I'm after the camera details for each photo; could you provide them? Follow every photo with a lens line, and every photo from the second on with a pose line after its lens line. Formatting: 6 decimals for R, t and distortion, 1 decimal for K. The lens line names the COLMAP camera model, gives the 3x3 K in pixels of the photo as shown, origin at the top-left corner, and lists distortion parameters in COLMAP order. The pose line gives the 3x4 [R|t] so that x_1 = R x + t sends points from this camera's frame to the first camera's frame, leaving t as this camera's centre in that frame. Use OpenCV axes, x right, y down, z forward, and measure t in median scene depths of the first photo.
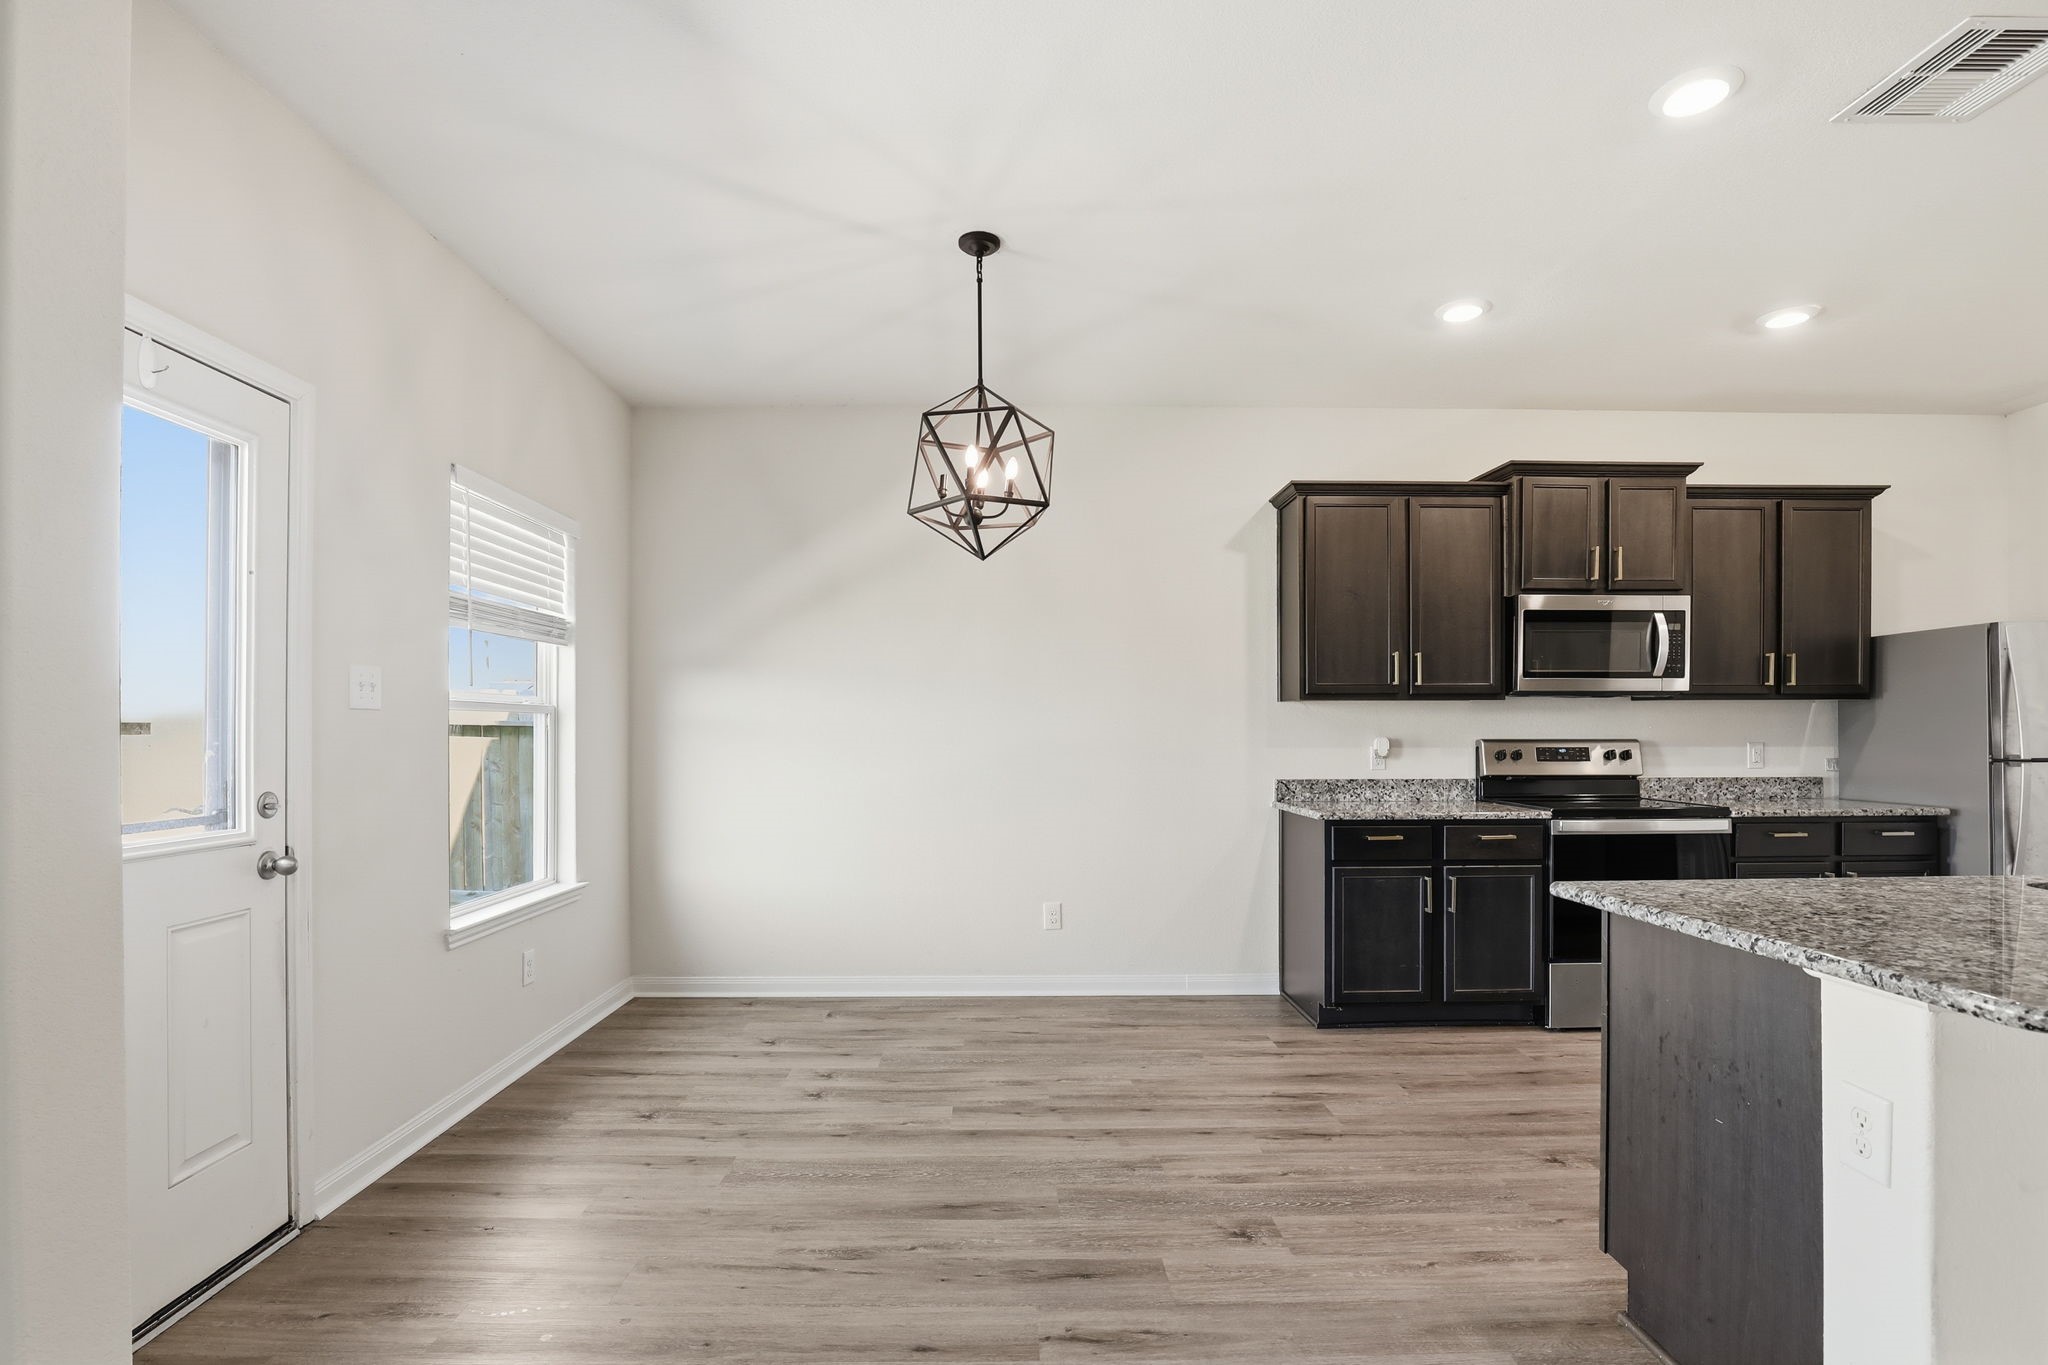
lens RADIAL K [[959.9, 0, 1016.3], [0, 959.9, 728.2], [0, 0, 1]] dist [-0.031303, 0.000411]
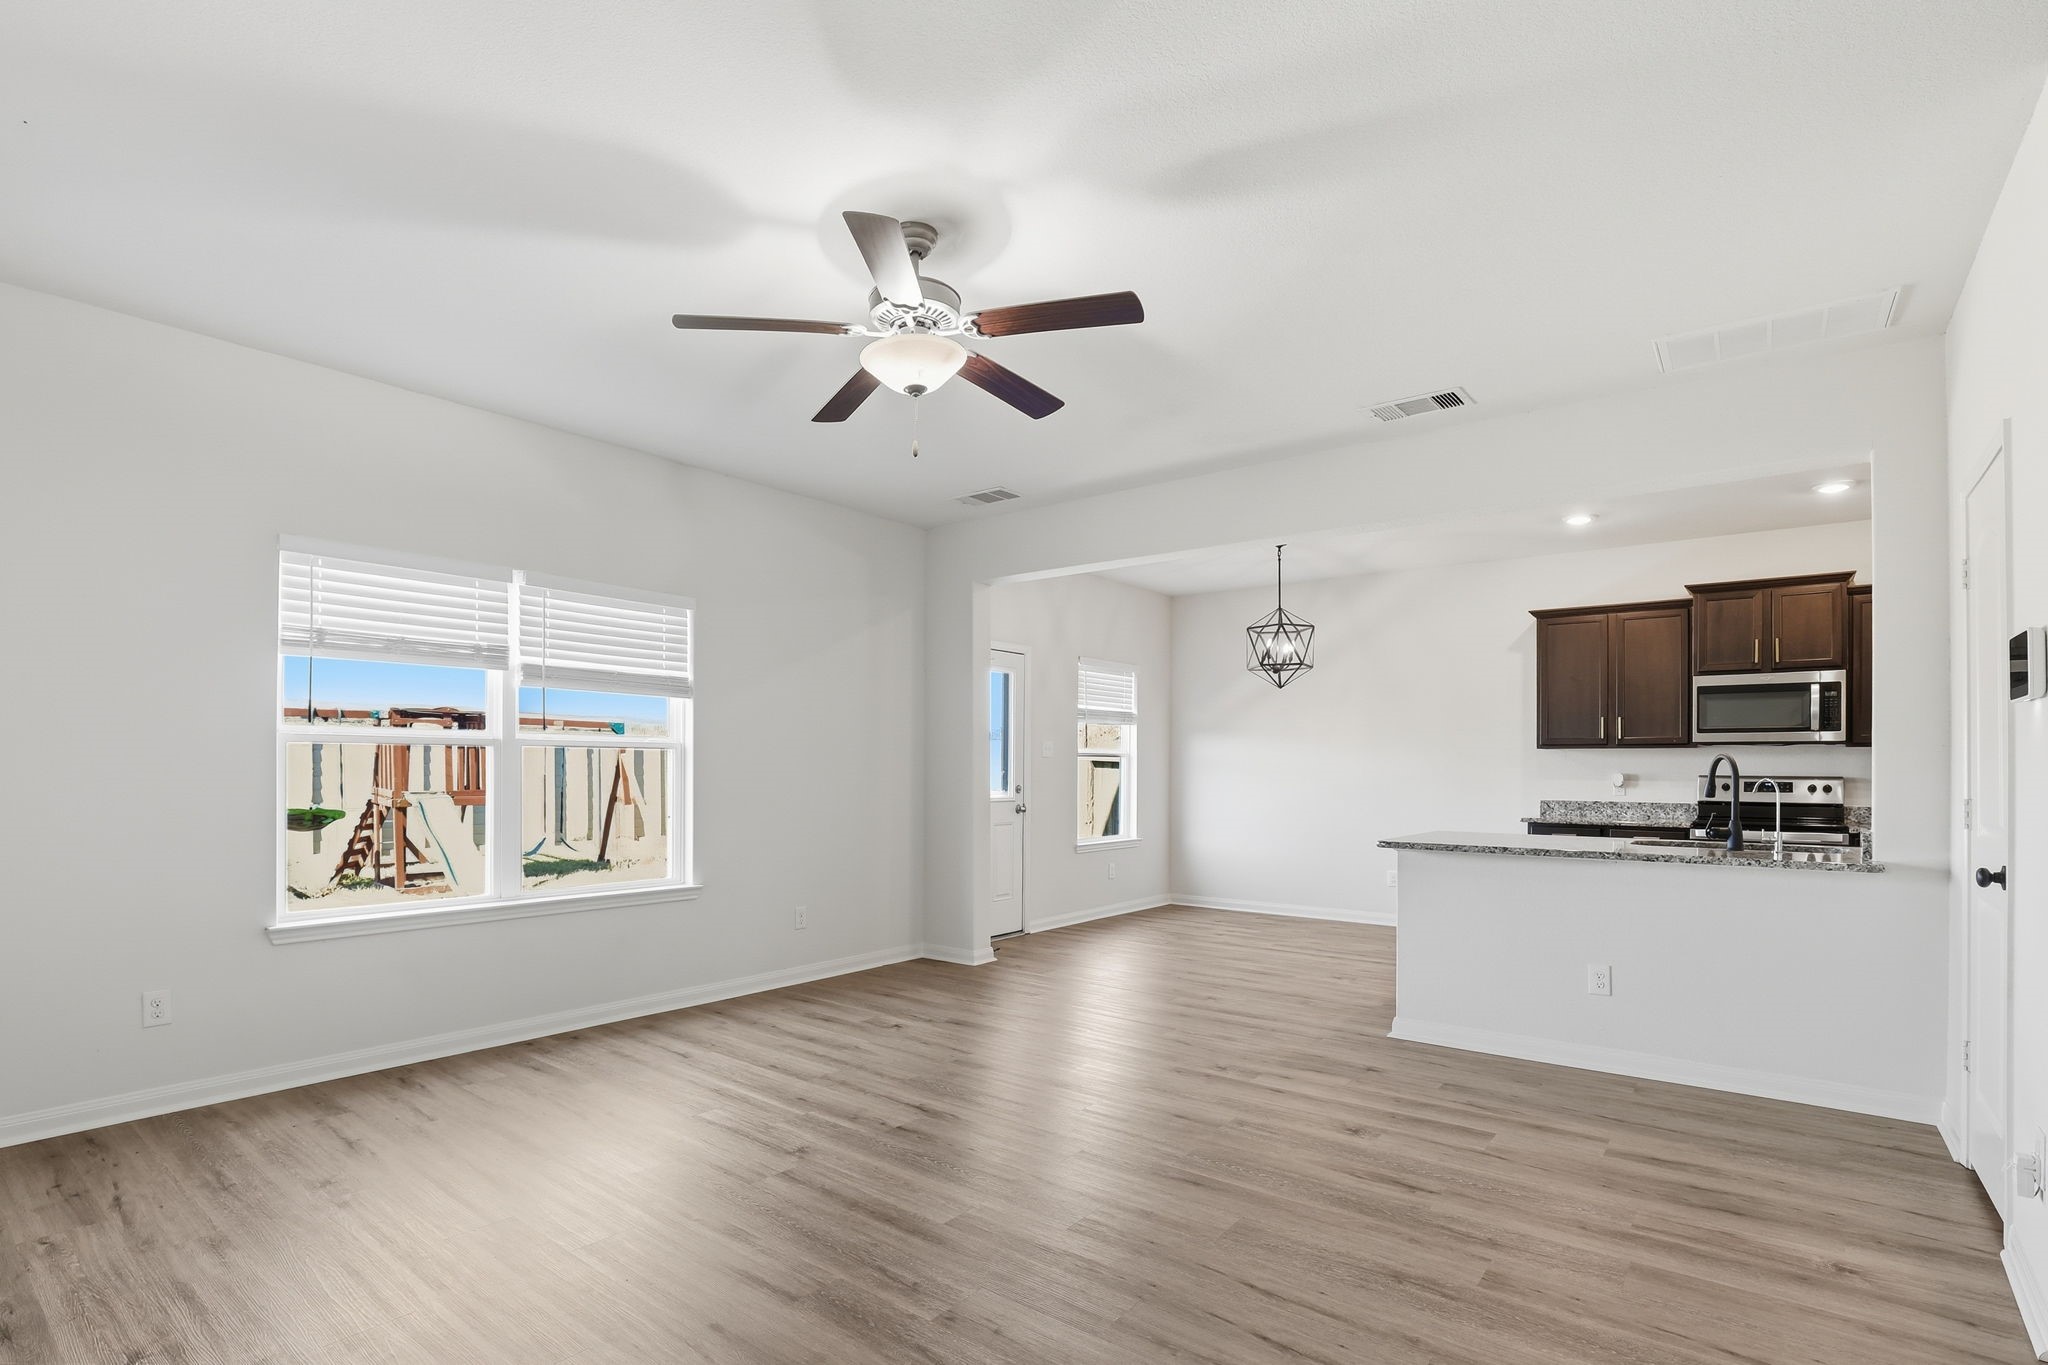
lens RADIAL K [[983.7, 0, 1007.5], [0, 983.7, 758.7], [0, 0, 1]] dist [-0.034758, -0.000067]
pose [[0.774618, 0.002025, -0.632426, 0.636869], [-0.005811, 0.999975, -0.003916, -0.001899], [0.632403, 0.006709, 0.774611, -0.796899]]
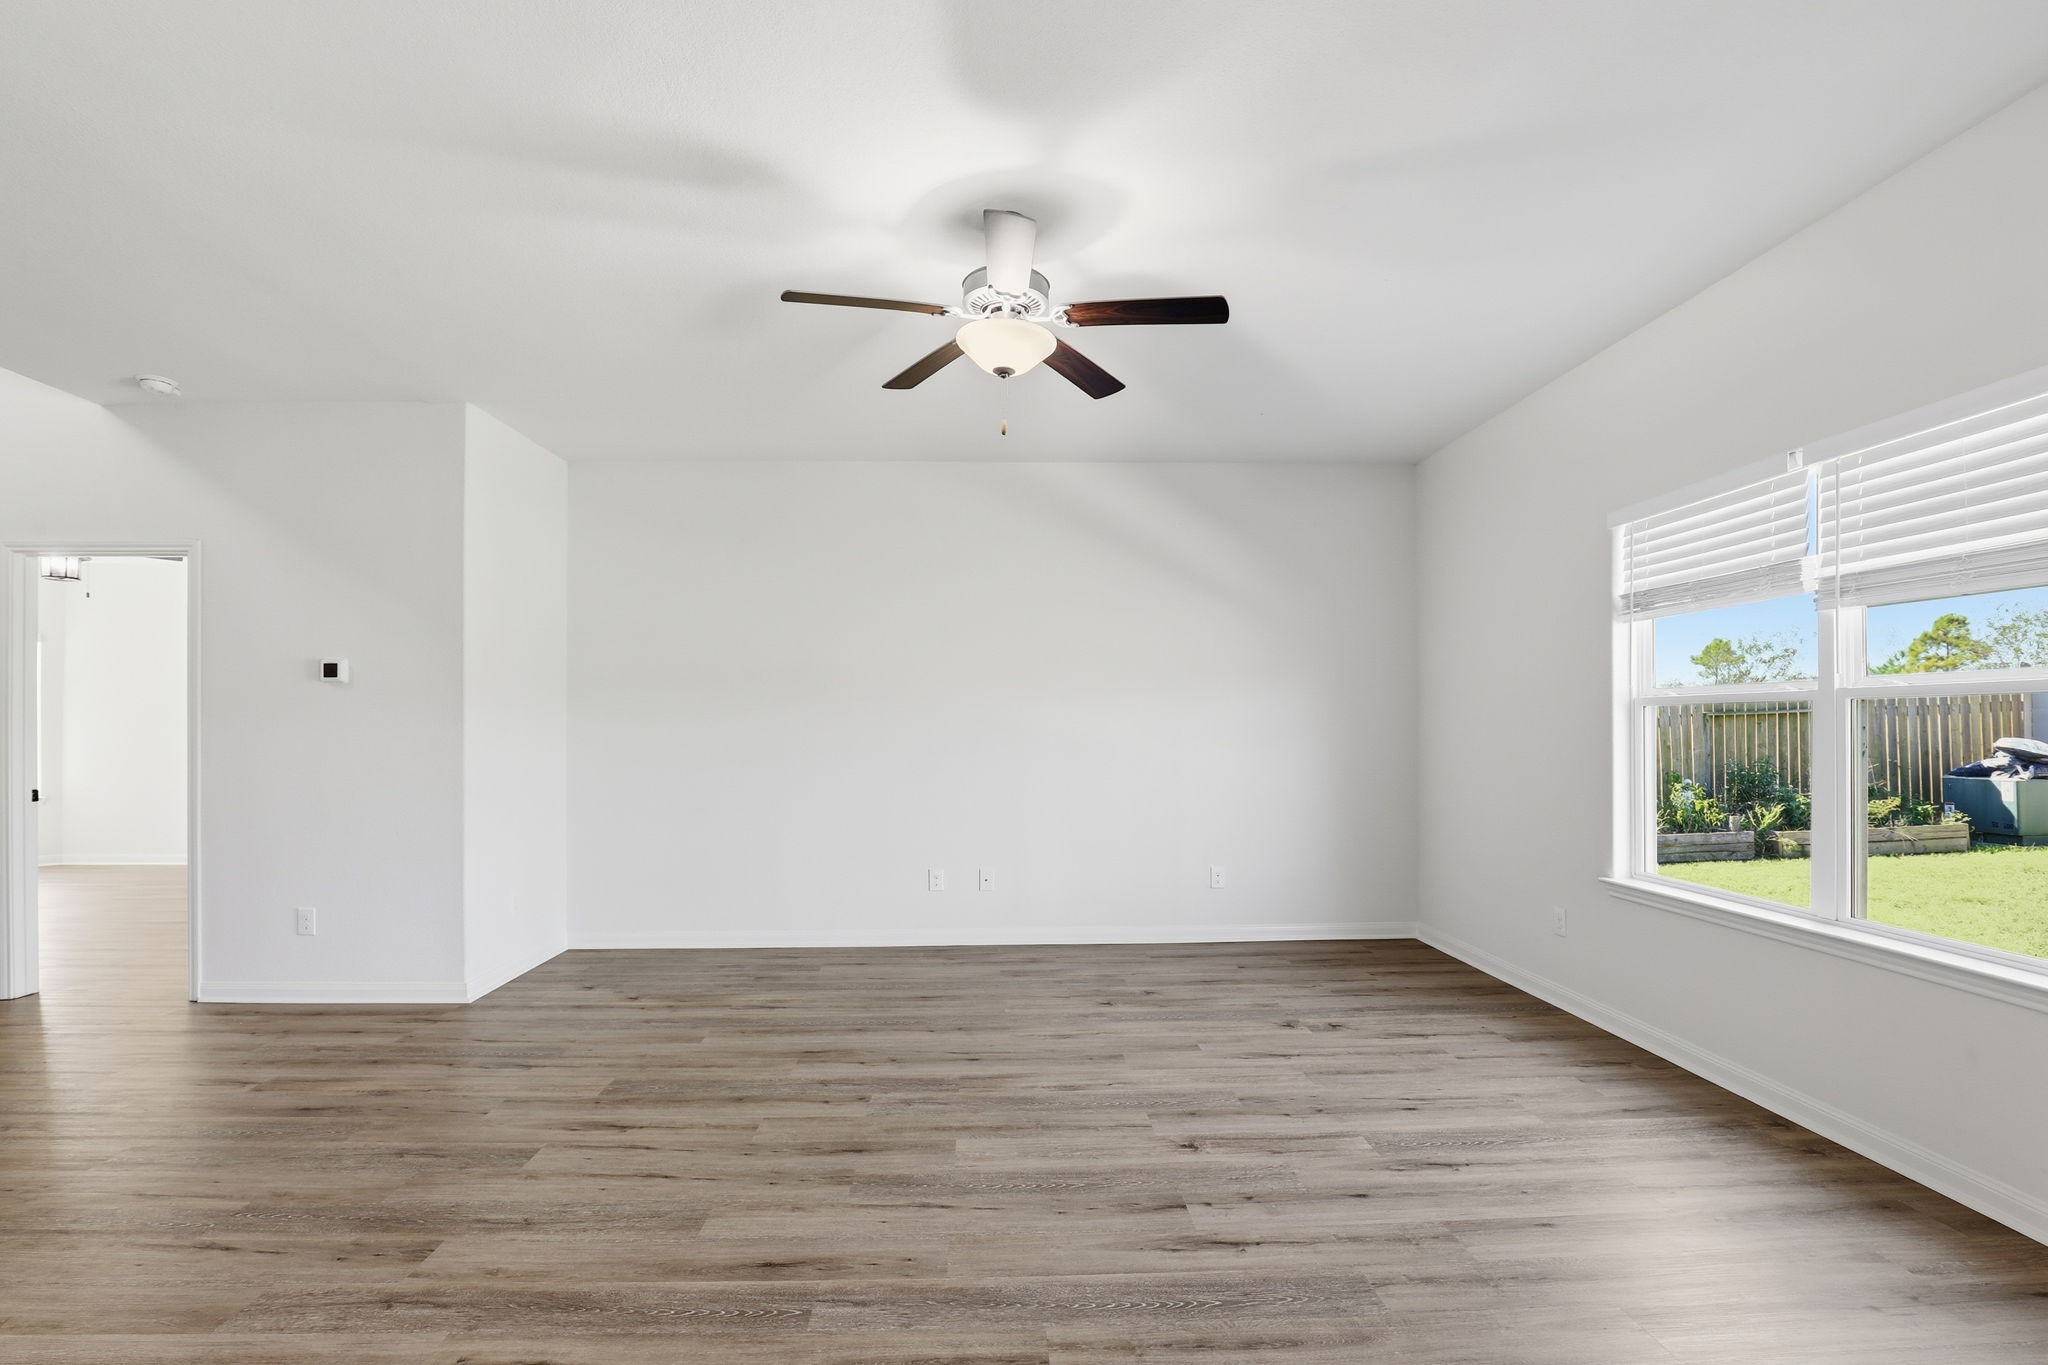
lens RADIAL K [[959.9, 0, 1016.3], [0, 959.9, 728.2], [0, 0, 1]] dist [-0.031303, 0.000411]
pose [[-0.999743, 0.005718, -0.021959, 0.182038], [0.005716, 0.999984, 0.000139, 0.001611], [0.021959, 0.000013, -0.999759, 0.338485]]
